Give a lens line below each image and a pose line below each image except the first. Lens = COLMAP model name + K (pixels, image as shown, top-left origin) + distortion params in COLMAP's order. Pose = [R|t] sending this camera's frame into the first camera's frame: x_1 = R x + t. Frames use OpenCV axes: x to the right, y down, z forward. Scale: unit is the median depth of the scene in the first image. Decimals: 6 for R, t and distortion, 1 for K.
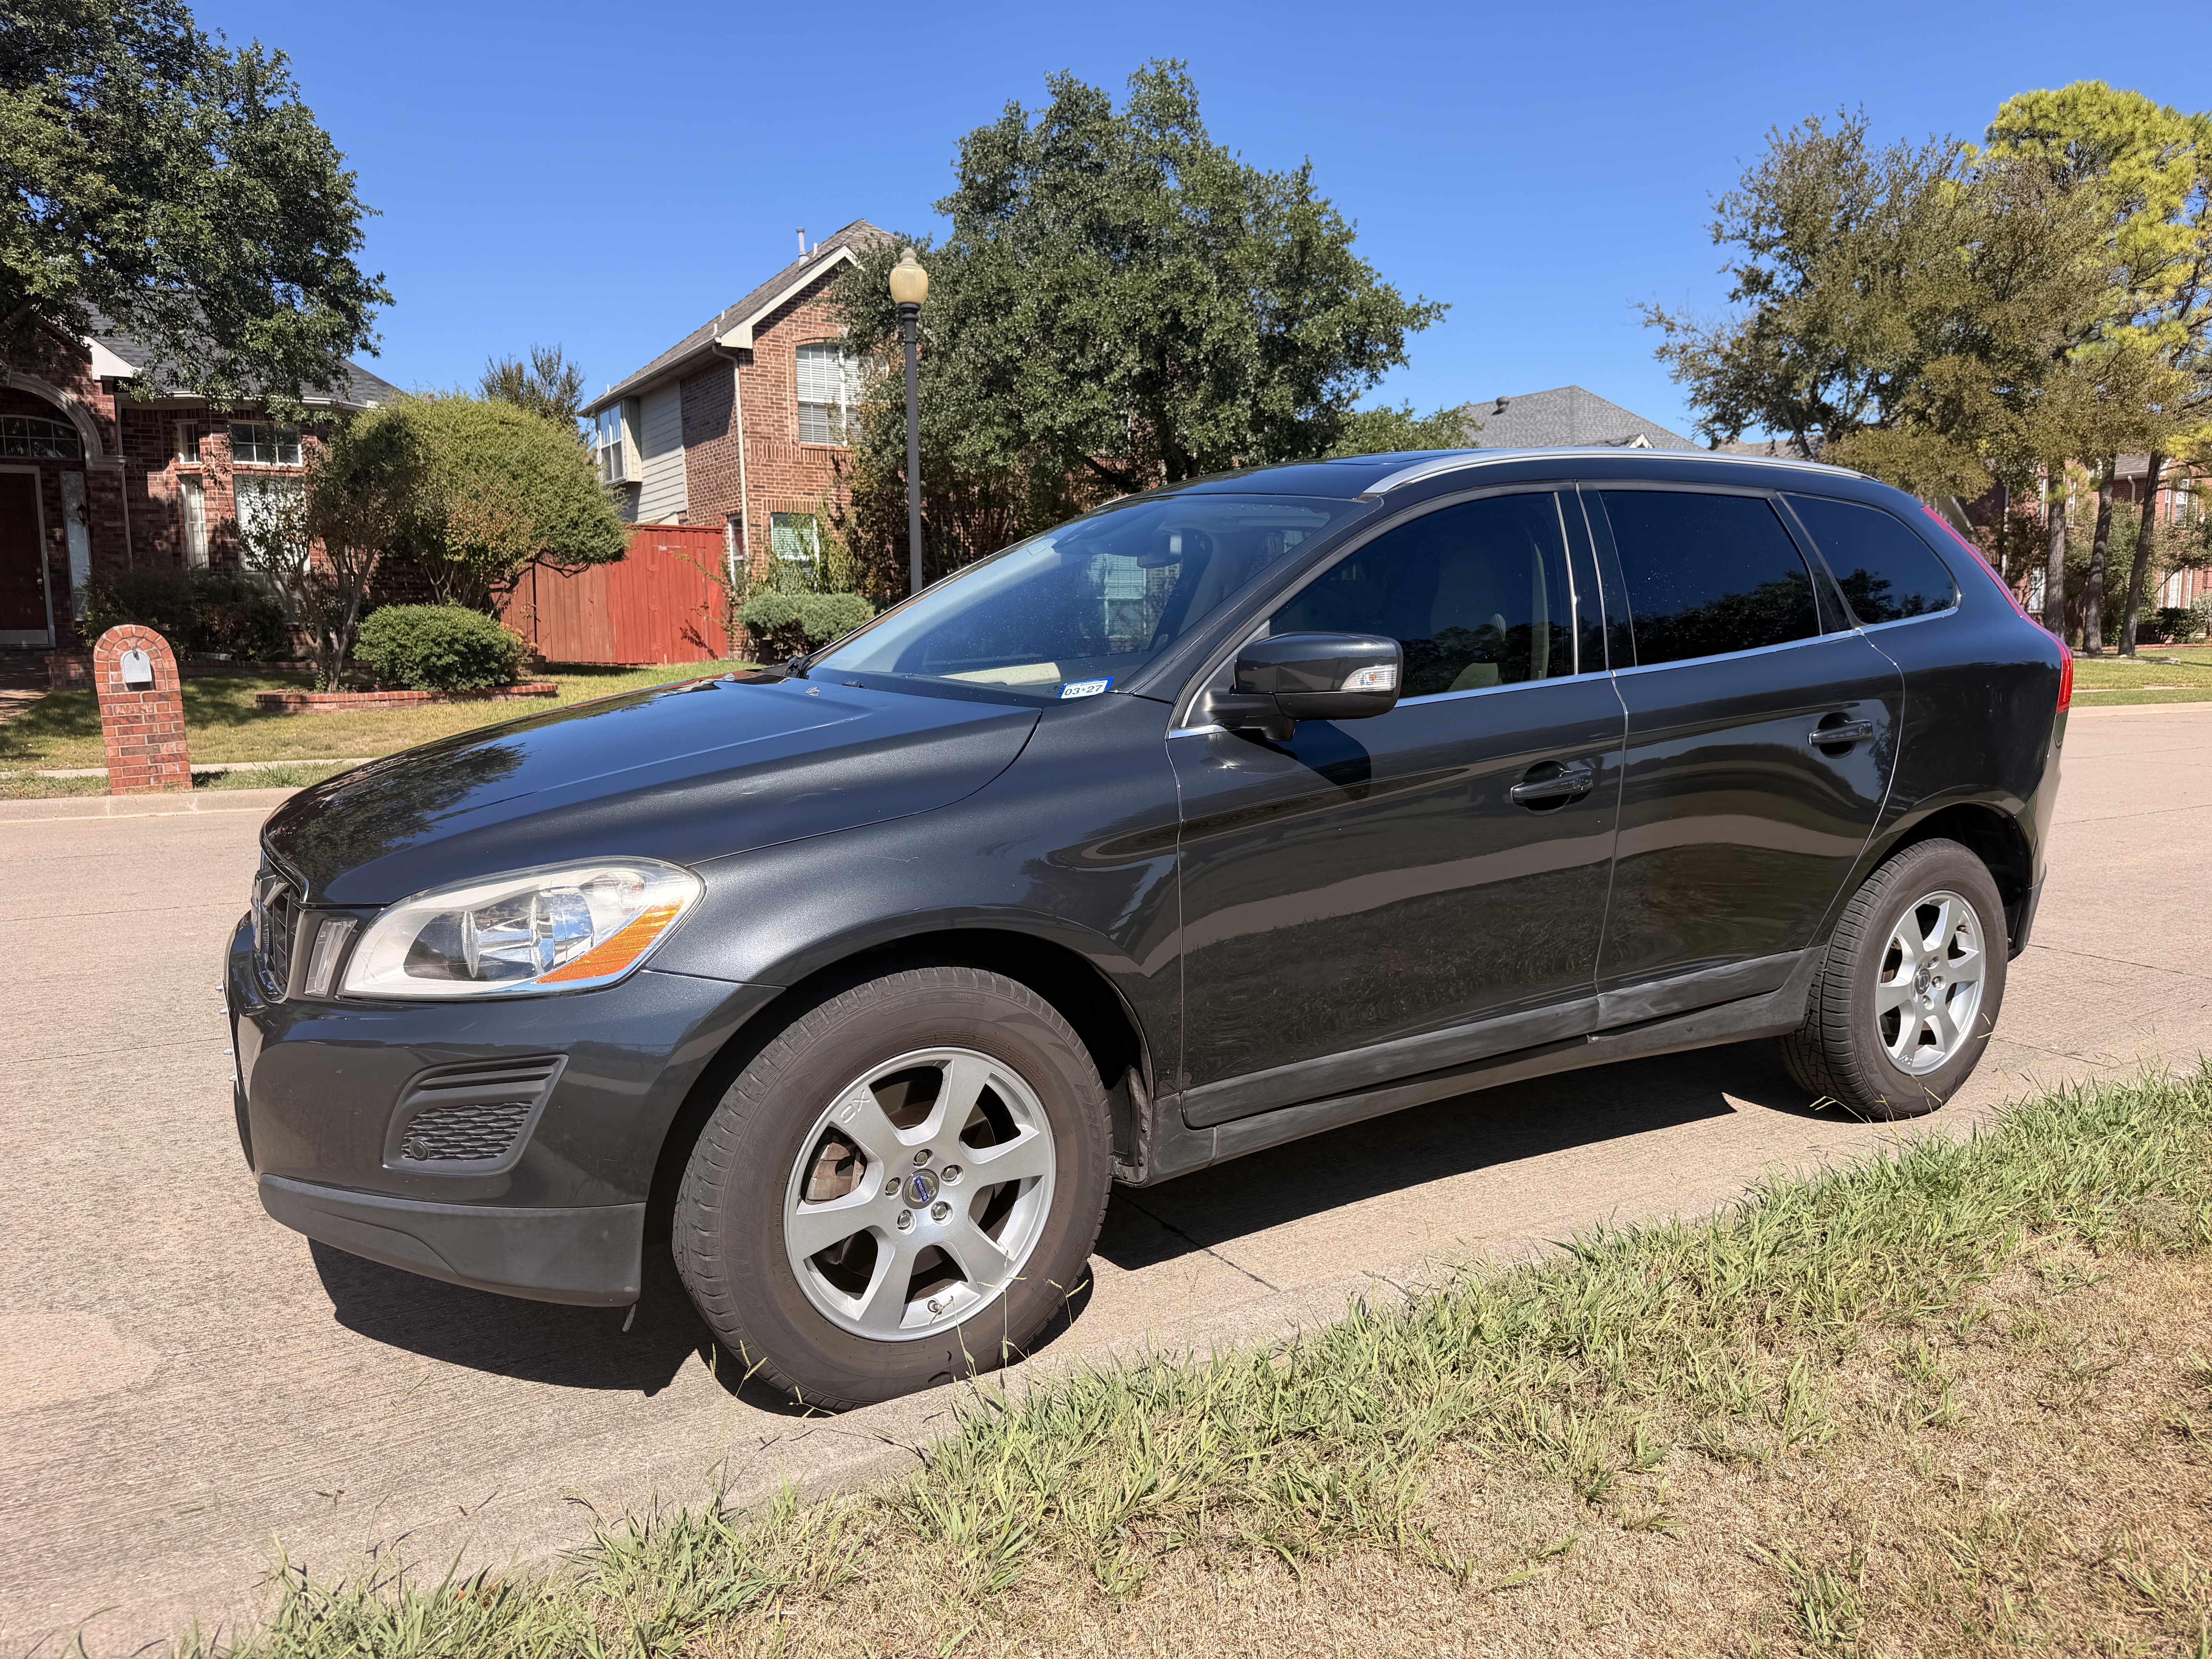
lens RADIAL K [[1534.6, 0, 1108.1], [0, 1534.6, 829.6], [0, 0, 1]] dist [0.045075, -0.055637]
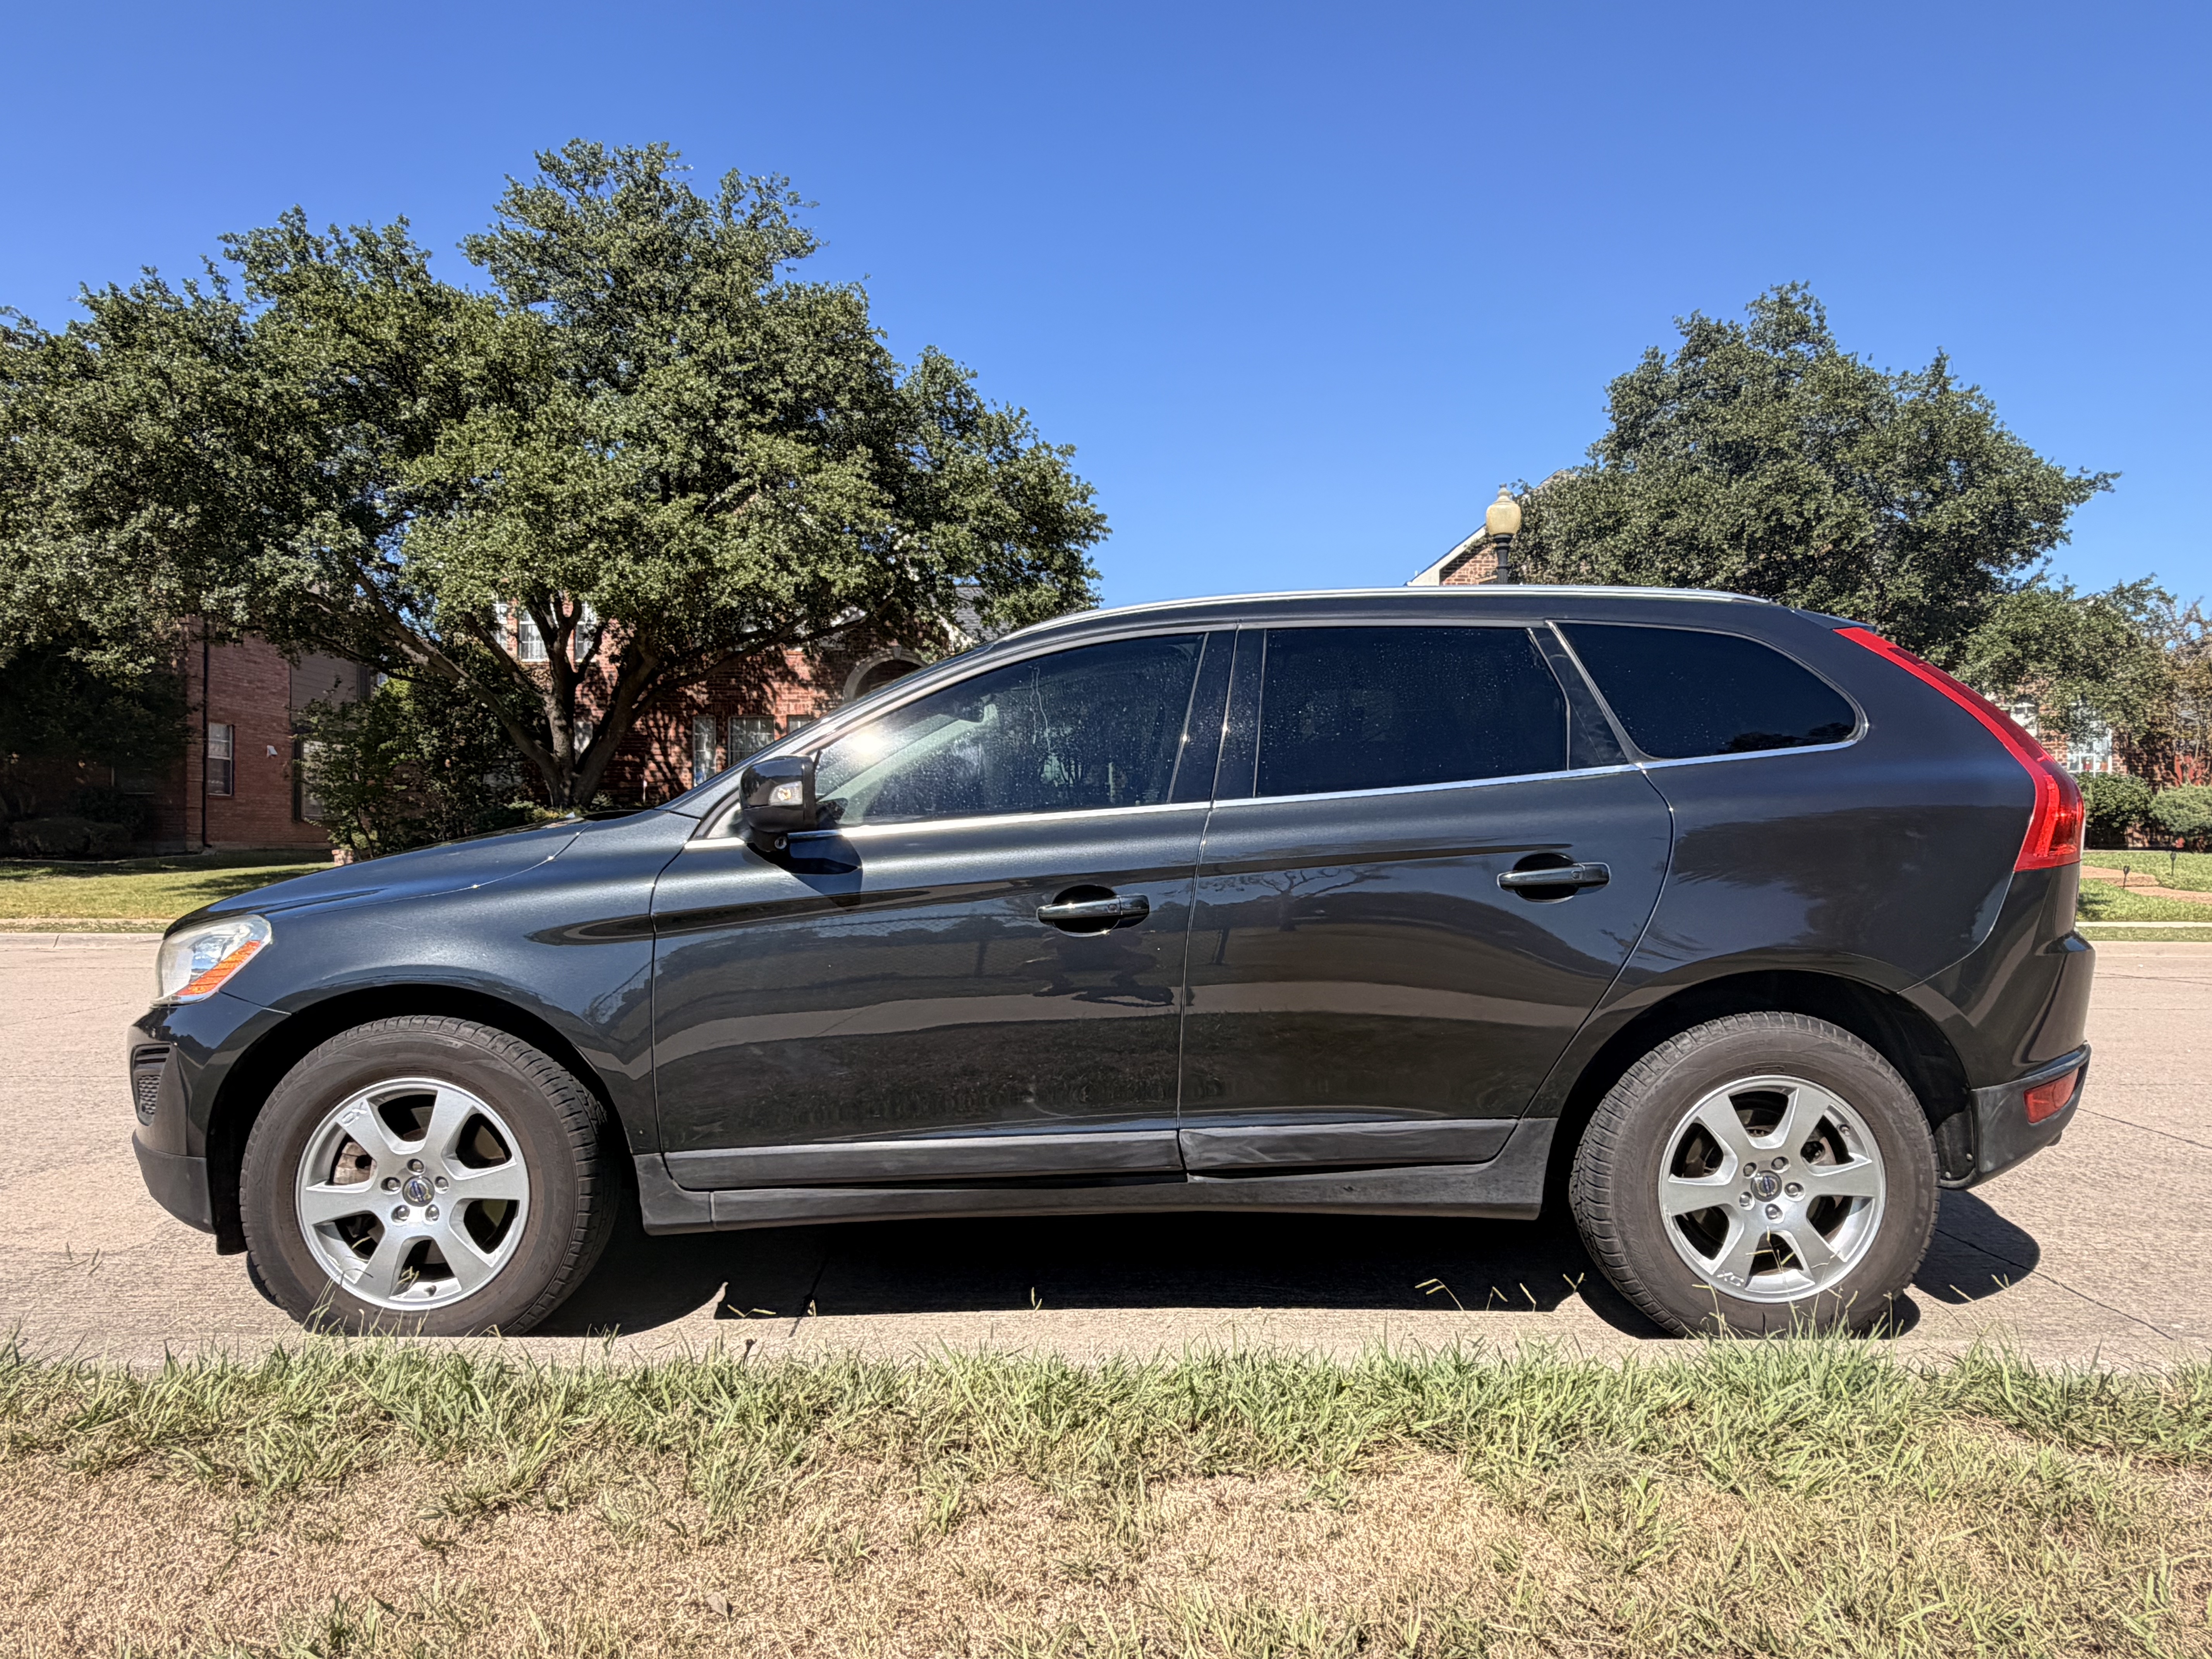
lens RADIAL K [[1357.2, 0, 1094.5], [0, 1357.2, 831.6], [0, 0, 1]] dist [-0.011436, 0.007807]
pose [[0.860931, 0.002309, -0.508716, 0.107256], [-0.068160, 0.991497, -0.110851, 0.002807], [0.504134, 0.130110, 0.853768, 0.033227]]
